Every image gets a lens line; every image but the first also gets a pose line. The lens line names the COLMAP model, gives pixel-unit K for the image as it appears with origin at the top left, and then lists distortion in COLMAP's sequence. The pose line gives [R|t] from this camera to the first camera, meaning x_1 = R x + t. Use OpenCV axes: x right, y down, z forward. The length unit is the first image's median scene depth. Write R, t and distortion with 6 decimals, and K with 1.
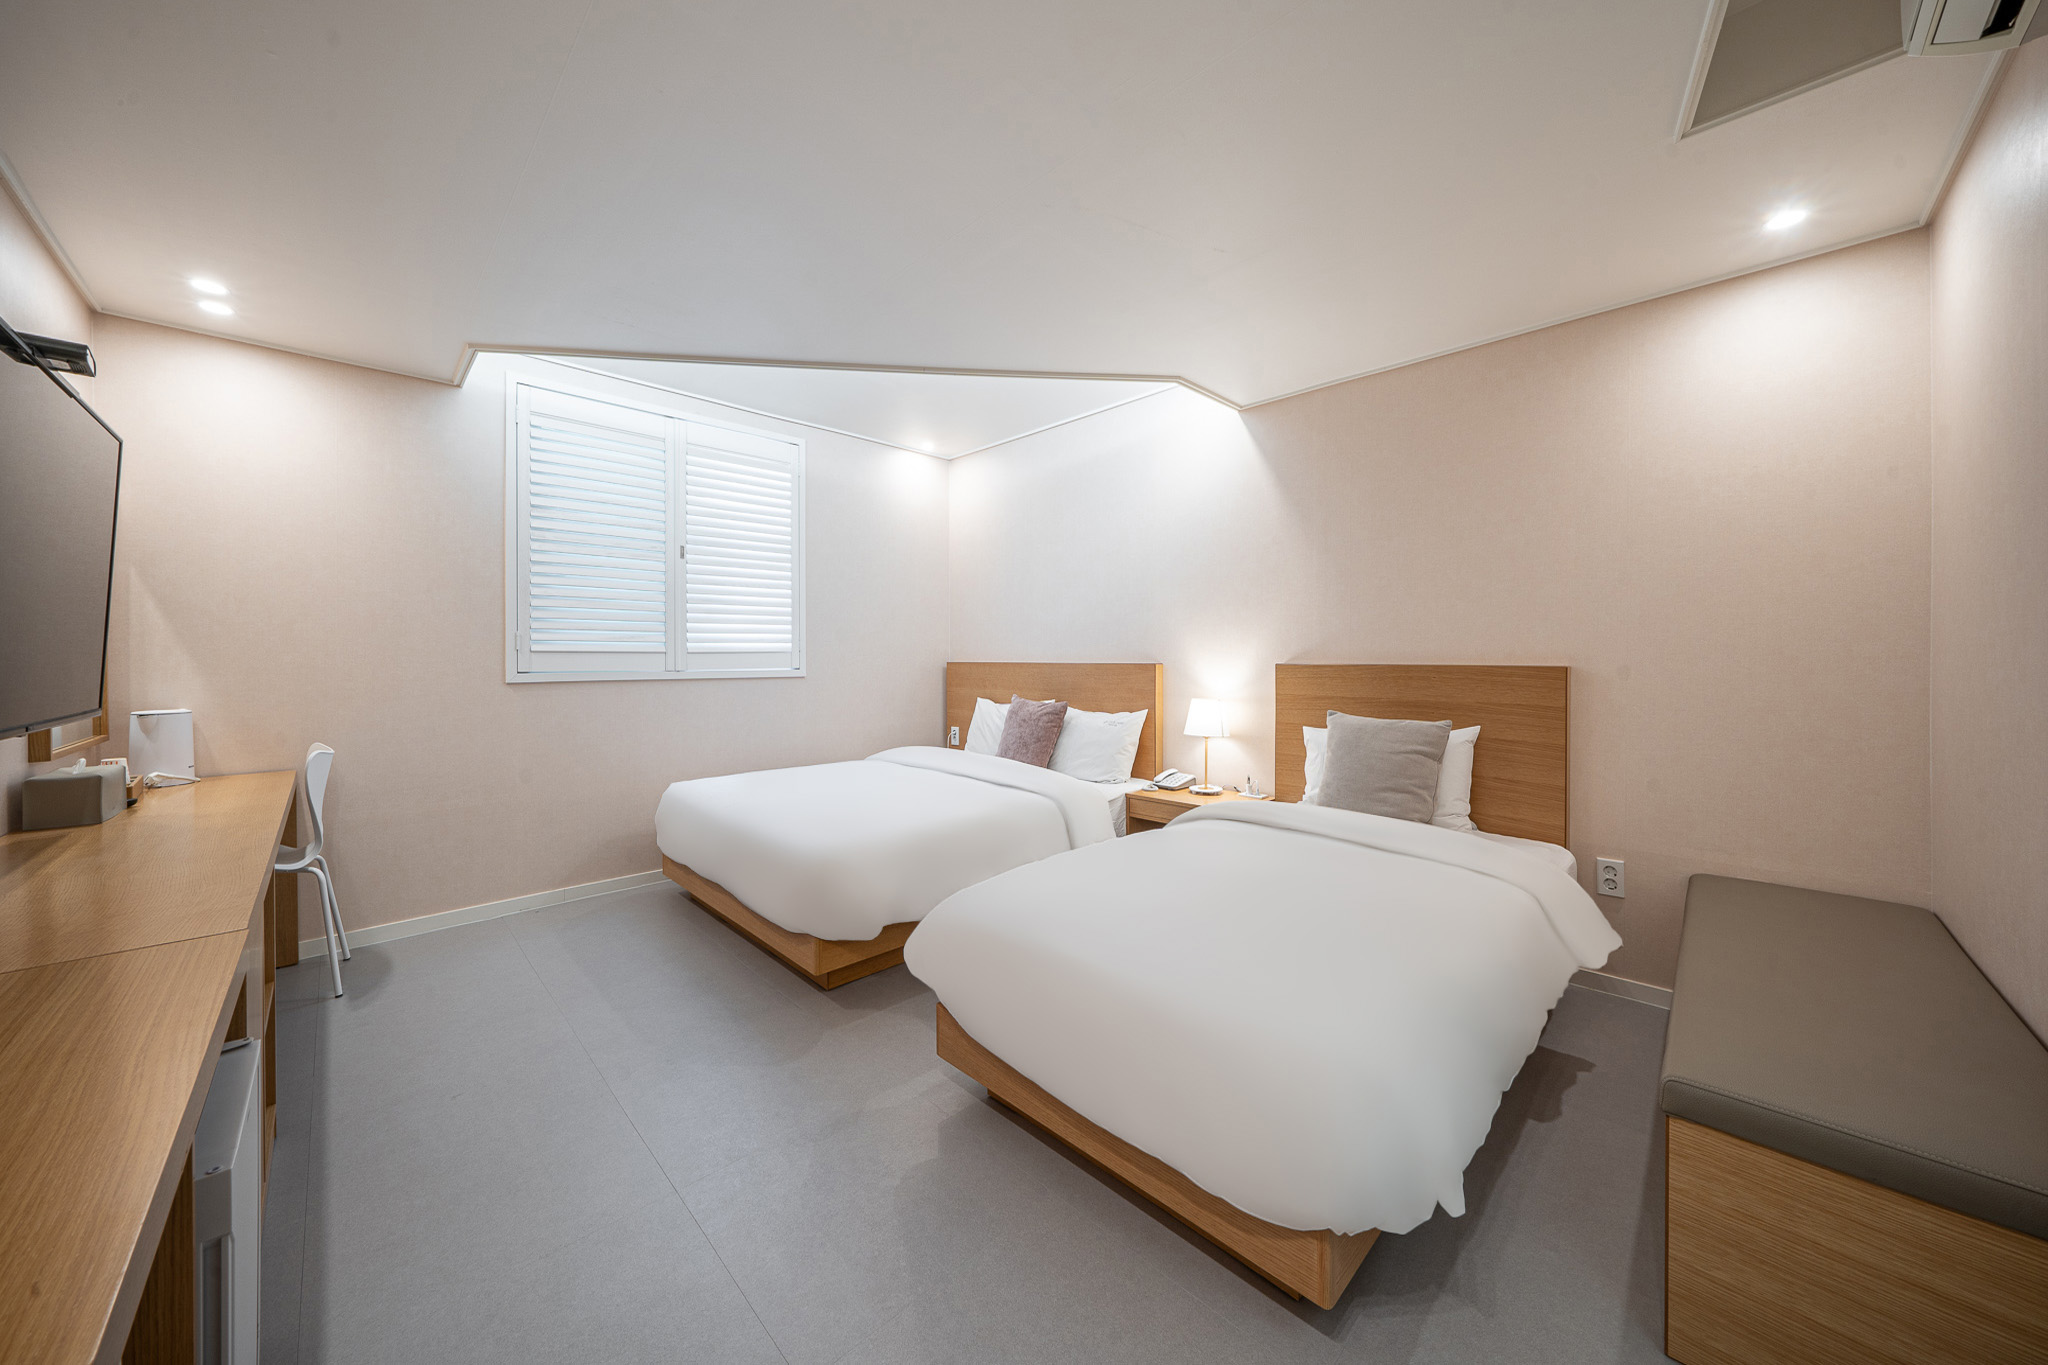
lens RADIAL K [[713.0, 0, 1041.9], [0, 713.0, 694.8], [0, 0, 1]] dist [0.057494, -0.019908]
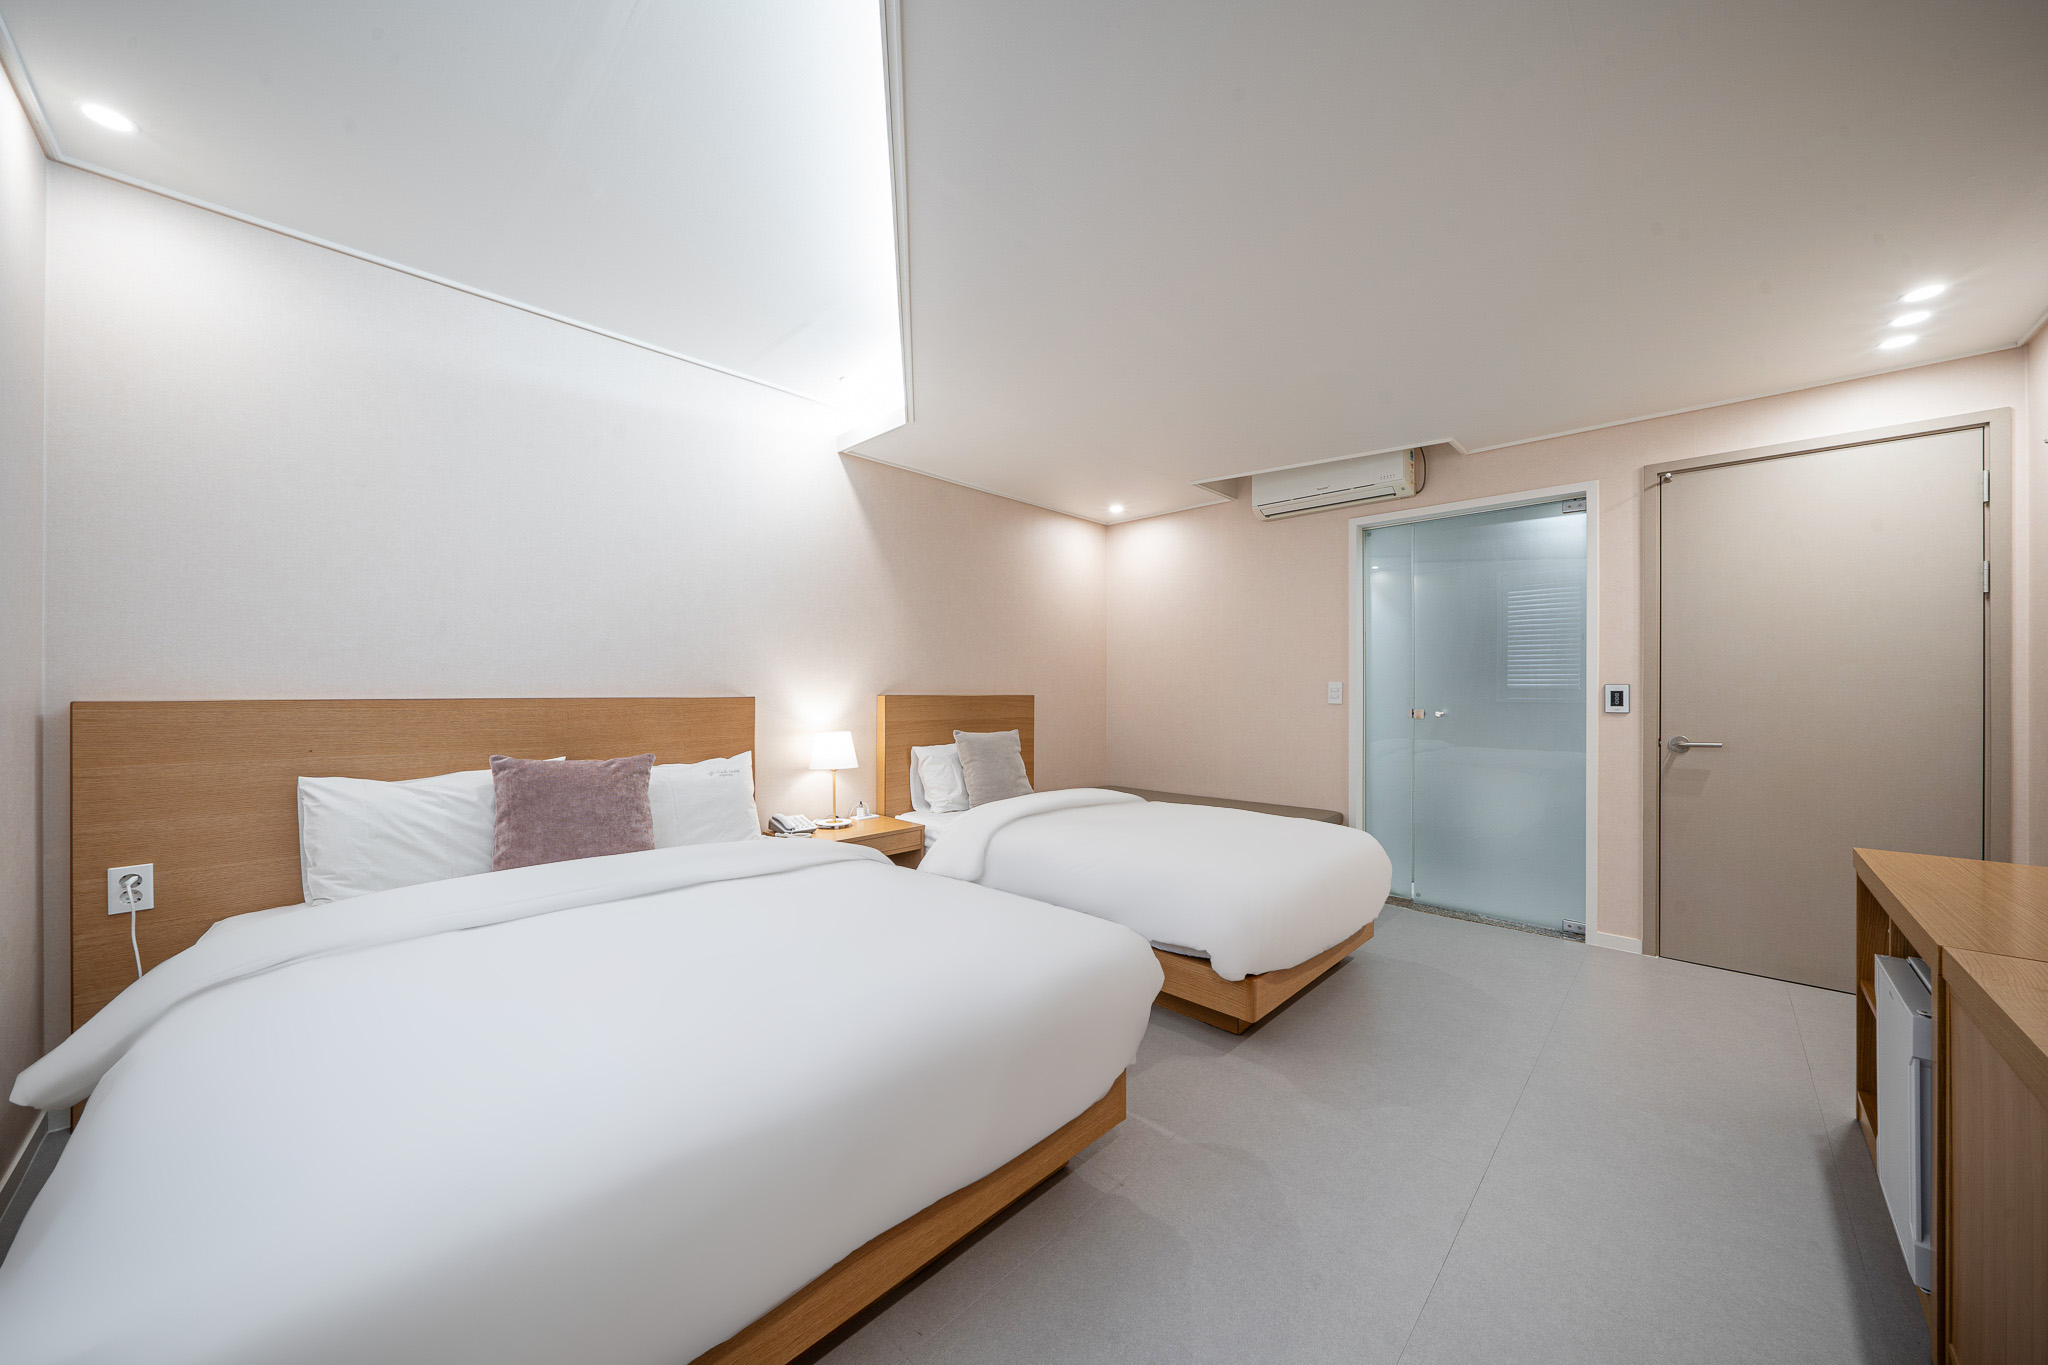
lens RADIAL K [[713.0, 0, 1041.9], [0, 713.0, 694.8], [0, 0, 1]] dist [0.057494, -0.019908]
pose [[-0.030661, -0.003384, 0.999524, -0.798430], [0.046752, 0.998895, 0.004816, -0.037685], [-0.998436, 0.046878, -0.030469, 0.788640]]
